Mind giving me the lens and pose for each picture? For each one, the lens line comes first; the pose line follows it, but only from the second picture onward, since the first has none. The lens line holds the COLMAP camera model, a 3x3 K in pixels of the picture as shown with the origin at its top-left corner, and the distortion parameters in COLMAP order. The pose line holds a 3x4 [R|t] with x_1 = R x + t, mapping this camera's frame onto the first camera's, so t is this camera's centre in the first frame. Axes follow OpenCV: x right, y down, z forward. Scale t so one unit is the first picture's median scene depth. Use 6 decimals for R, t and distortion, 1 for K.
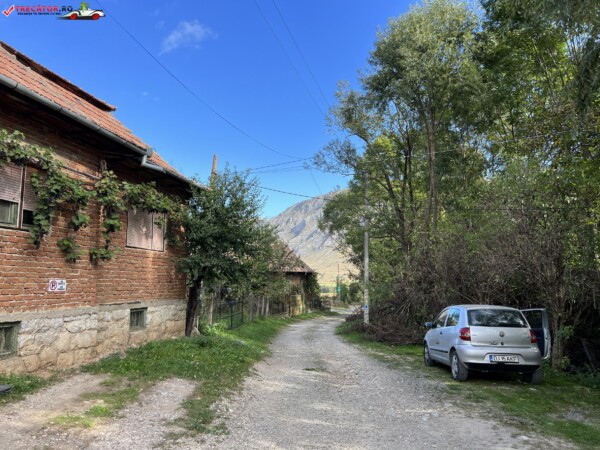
lens RADIAL K [[445.4, 0, 303.0], [0, 445.4, 226.0], [0, 0, 1]] dist [0.047880, -0.015353]
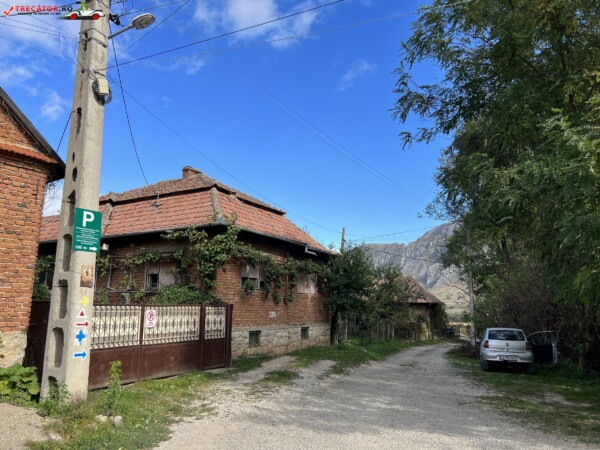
lens RADIAL K [[445.4, 0, 298.7], [0, 445.4, 222.7], [0, 0, 1]] dist [0.047880, -0.015353]
pose [[0.950074, -0.060430, -0.306116, 0.191512], [0.039311, 0.996431, -0.074698, -0.106564], [0.309538, 0.058935, 0.949059, -0.759415]]
